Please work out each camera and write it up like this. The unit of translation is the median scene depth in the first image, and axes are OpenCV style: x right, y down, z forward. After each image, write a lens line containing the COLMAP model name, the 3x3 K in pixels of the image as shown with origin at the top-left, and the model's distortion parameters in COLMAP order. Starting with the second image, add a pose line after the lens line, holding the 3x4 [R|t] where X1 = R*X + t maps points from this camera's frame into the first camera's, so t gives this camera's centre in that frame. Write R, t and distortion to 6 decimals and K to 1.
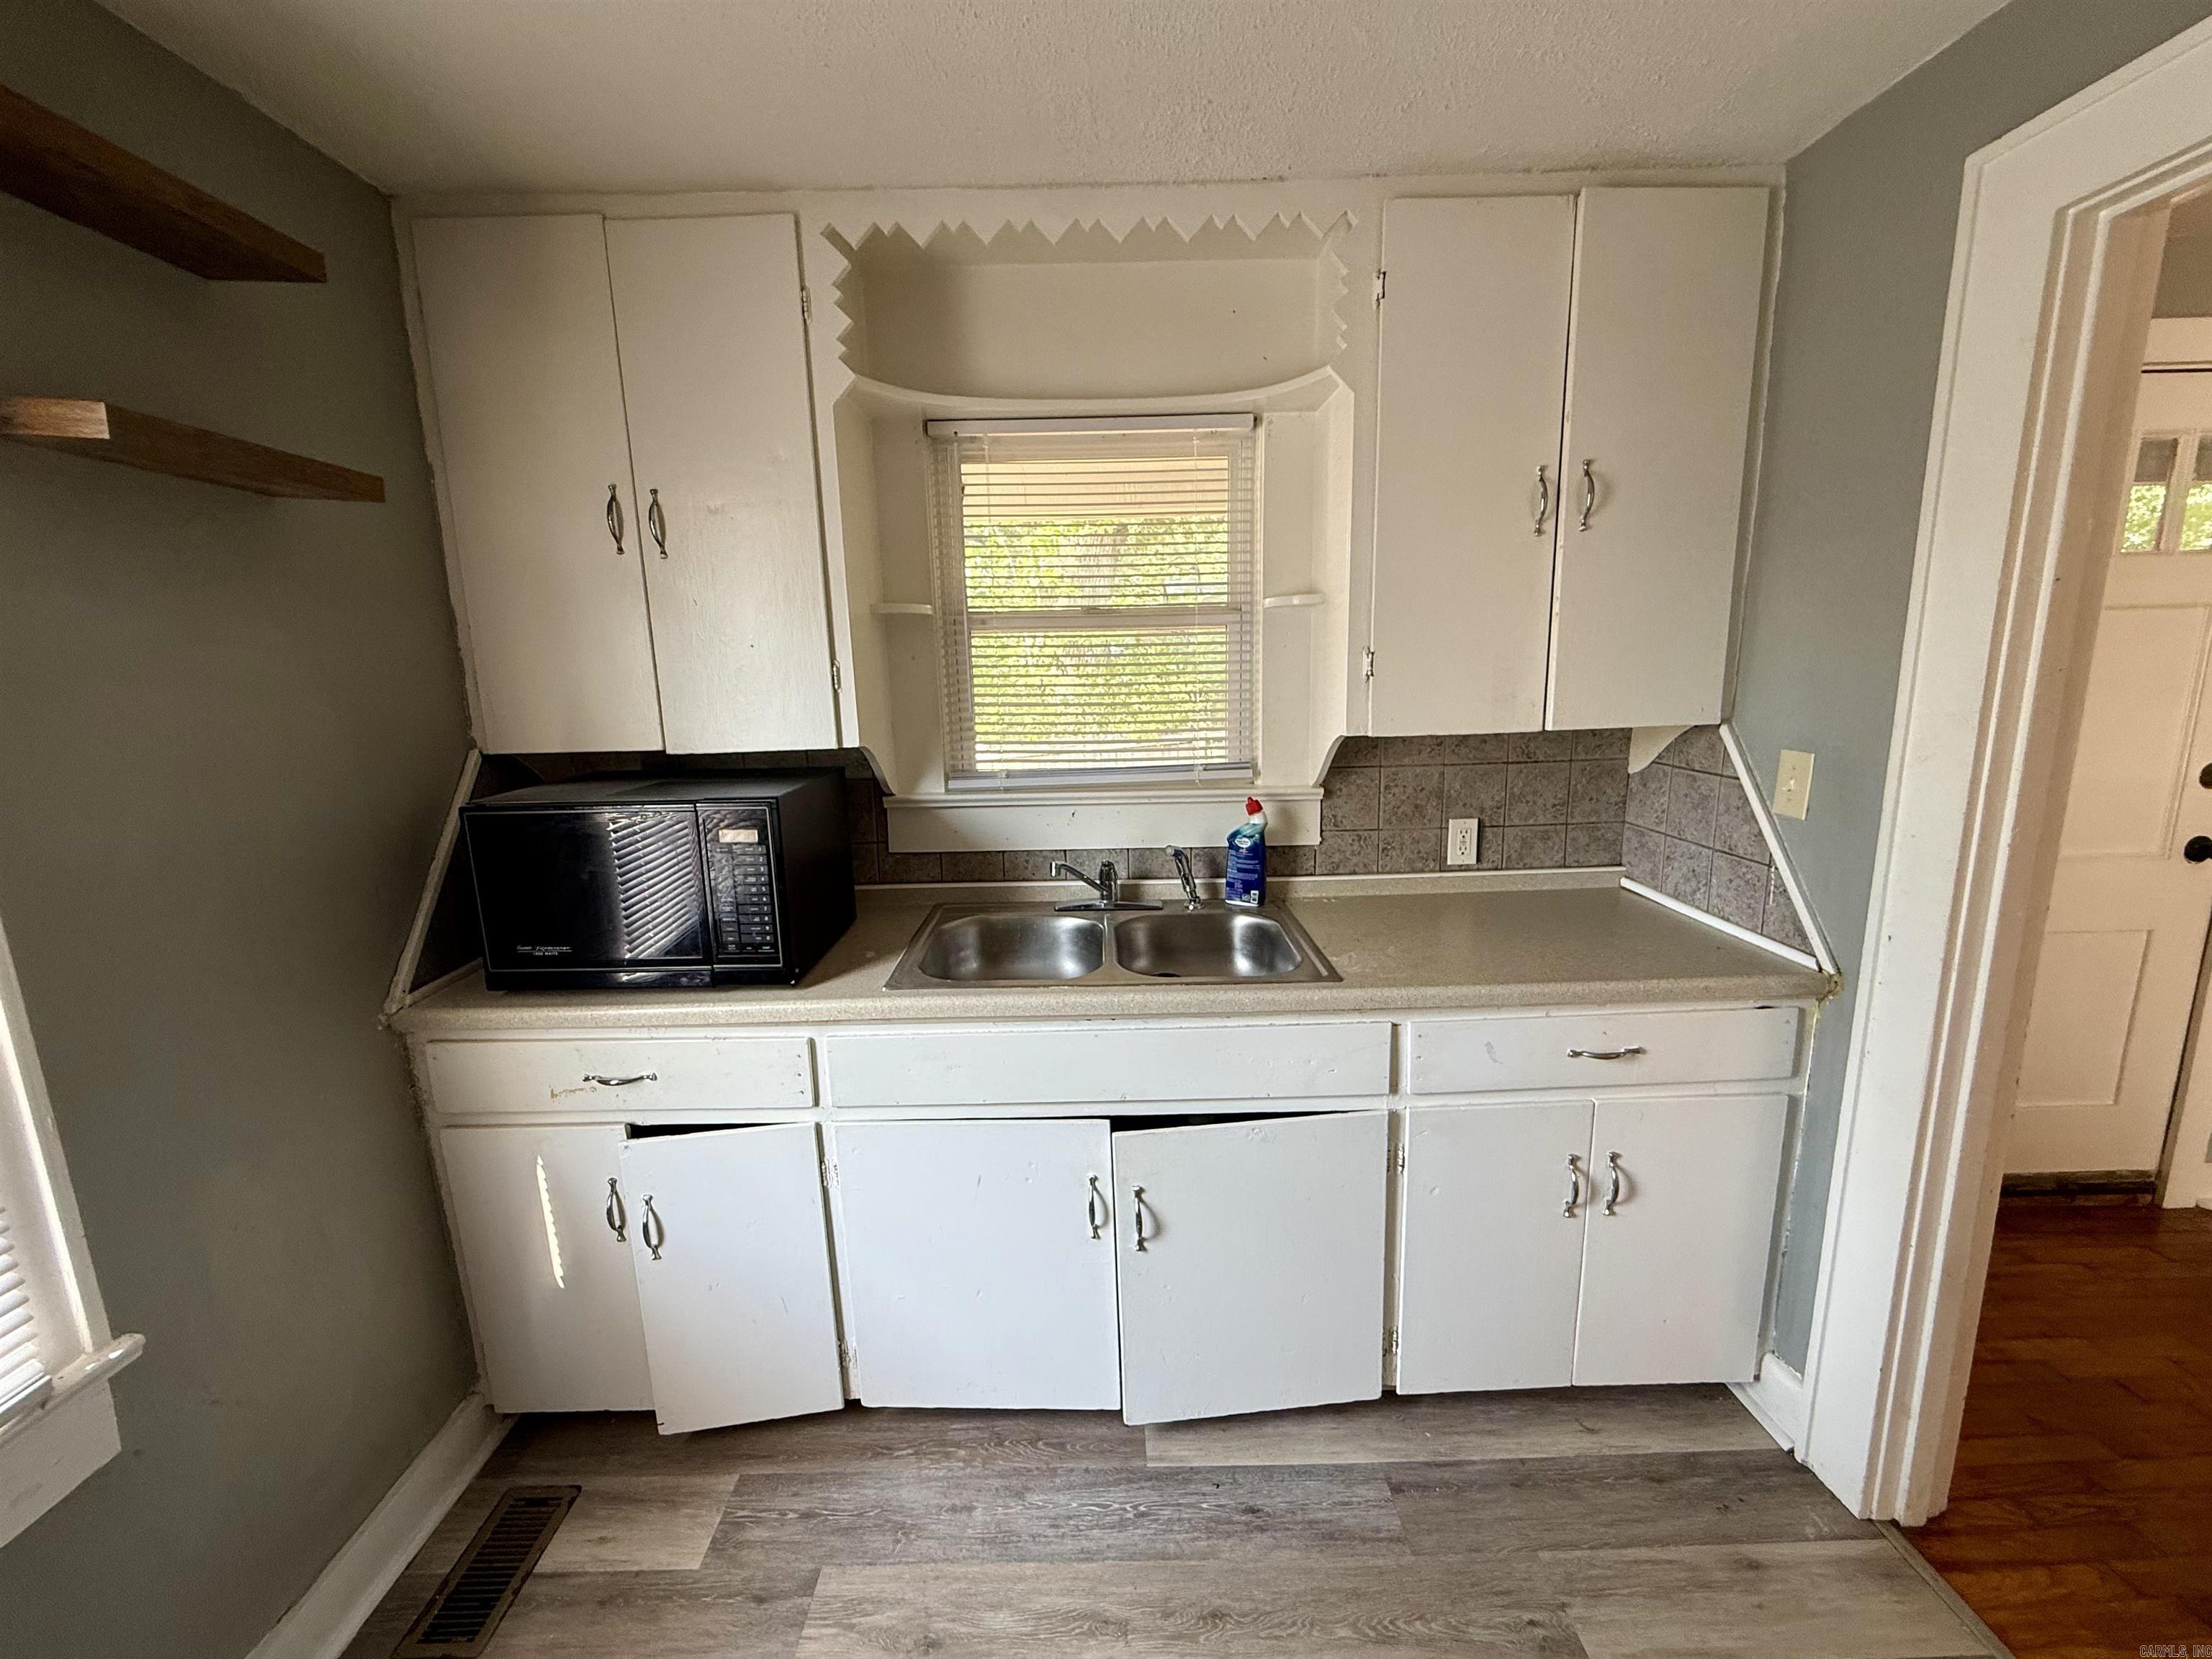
lens RADIAL K [[895.6, 0, 1102.0], [0, 895.6, 828.9], [0, 0, 1]] dist [0.002024, 0.000075]
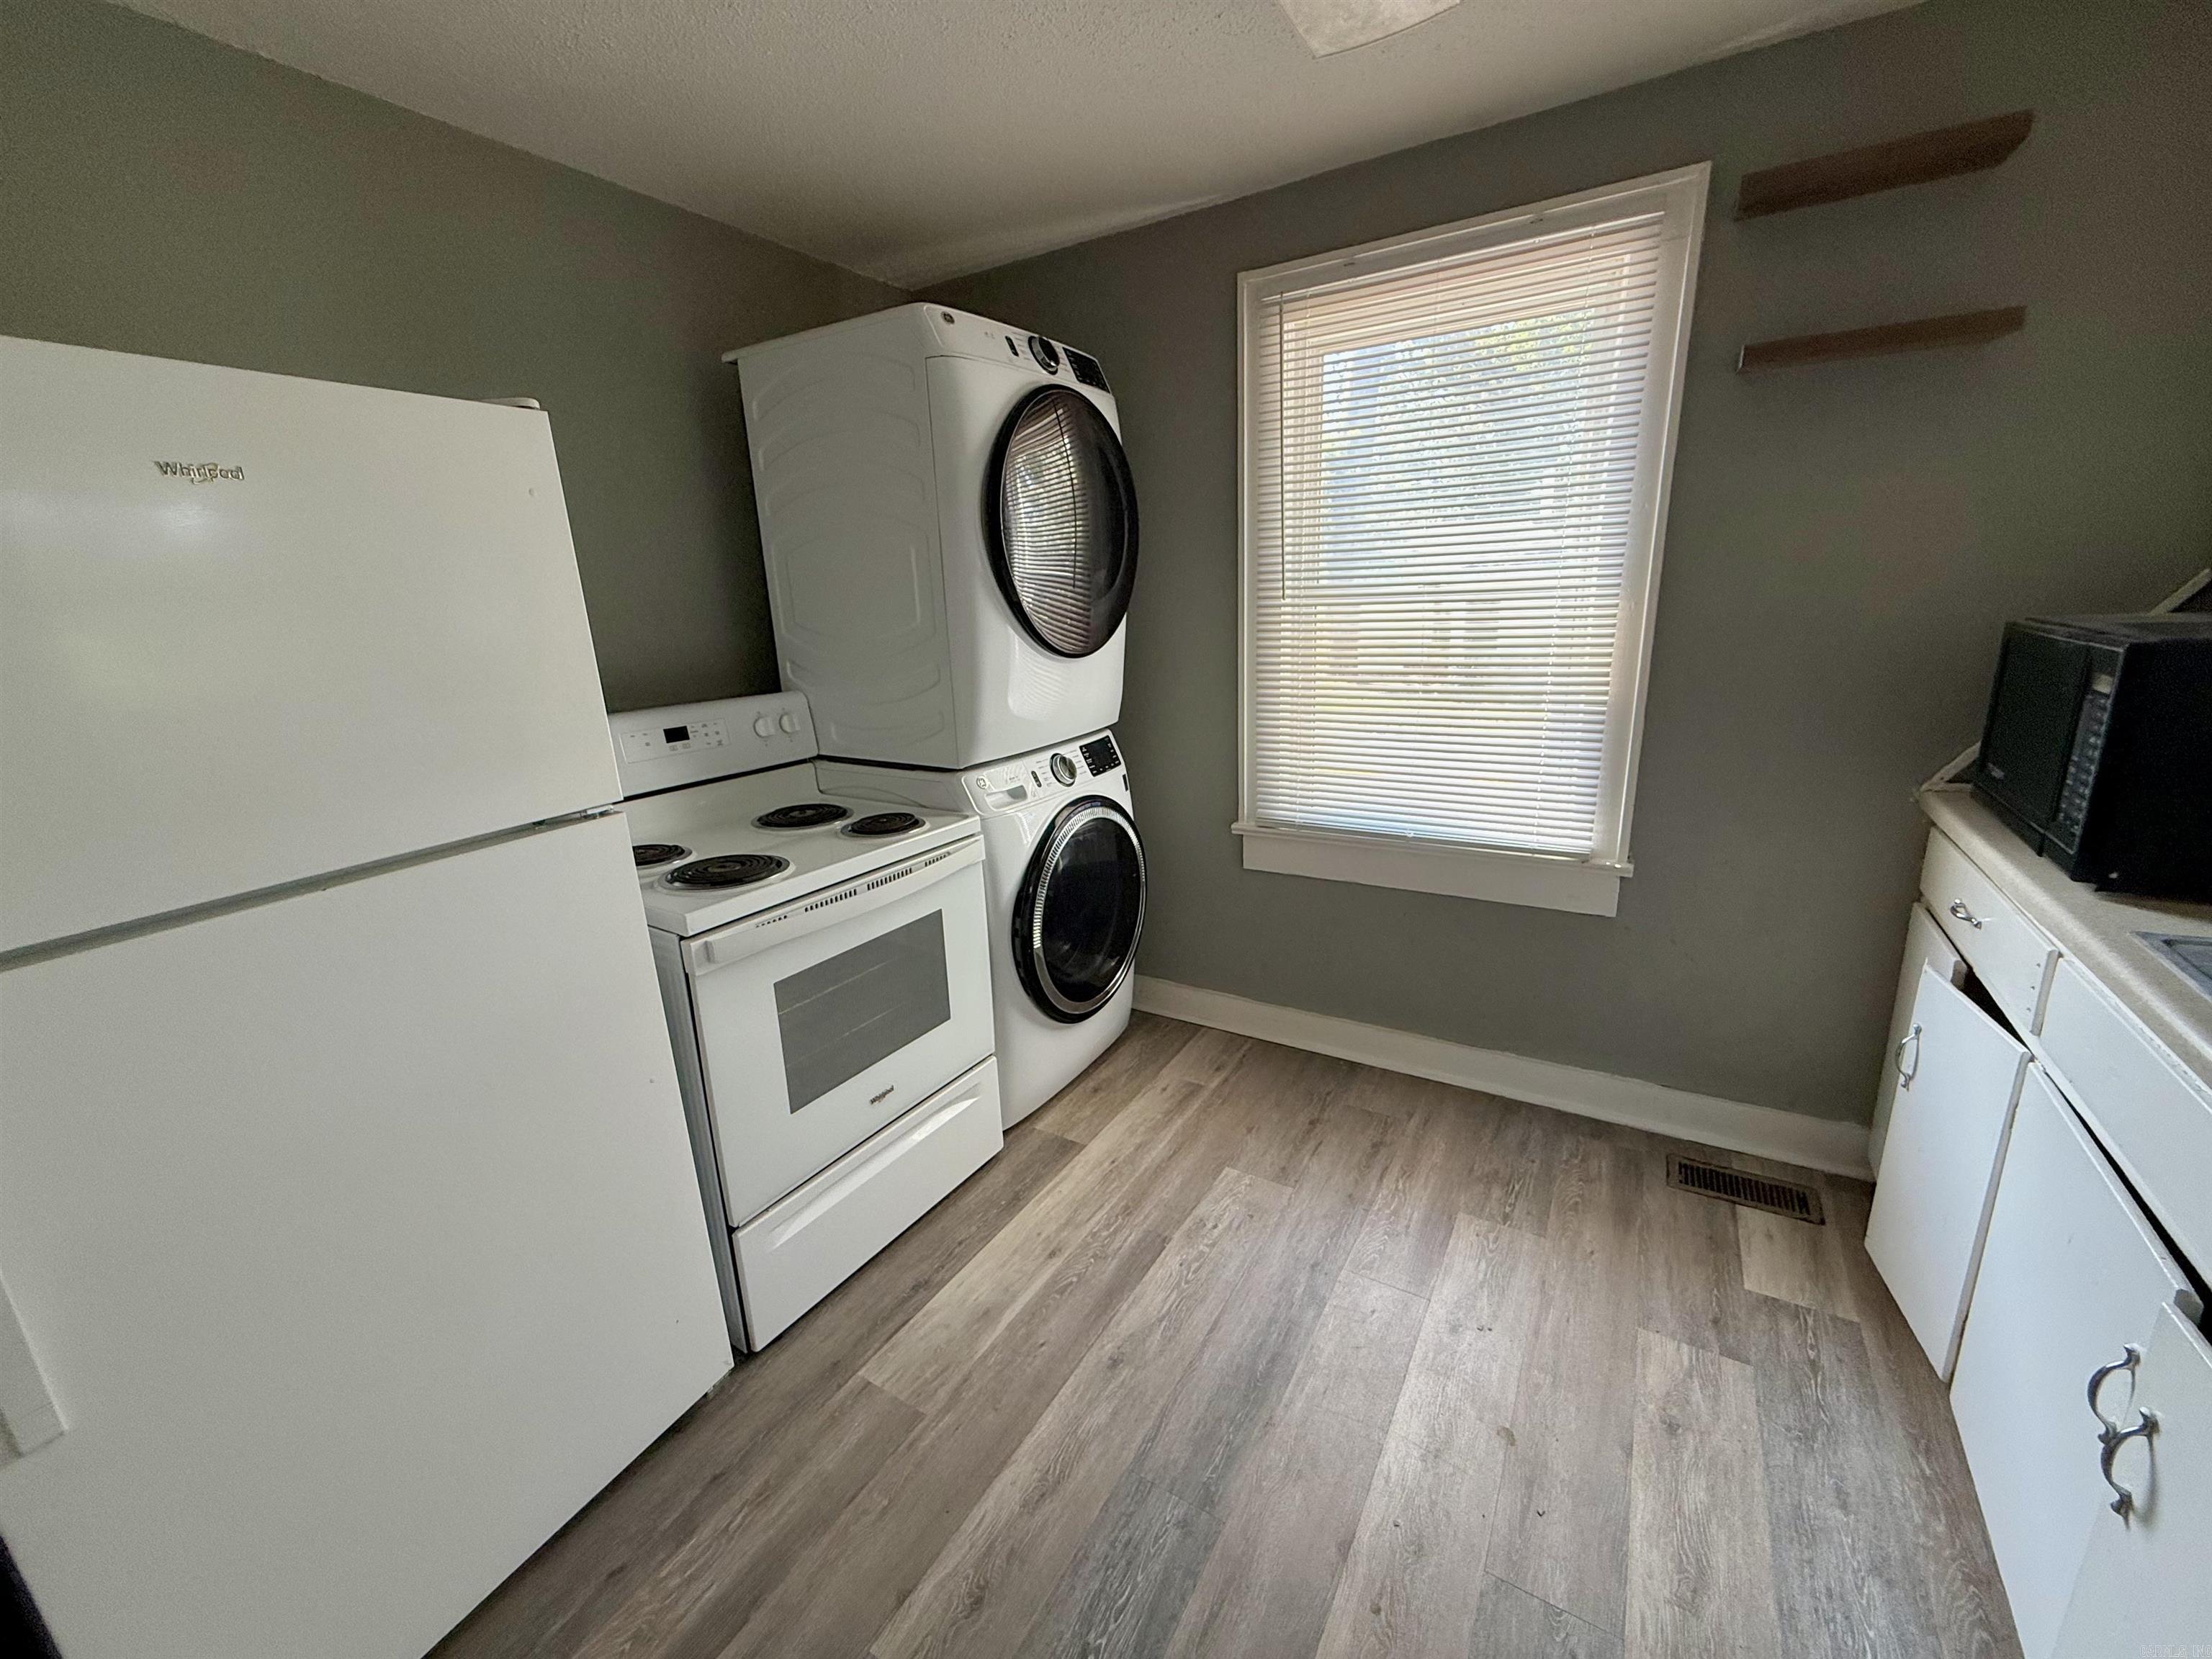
lens RADIAL K [[895.6, 0, 1100.7], [0, 895.6, 828.3], [0, 0, 1]] dist [0.002024, 0.000075]
pose [[-0.529183, 0.261774, -0.807118, 0.784469], [-0.110694, 0.921793, 0.371543, -0.074230], [0.841256, 0.285957, -0.458820, 0.652743]]
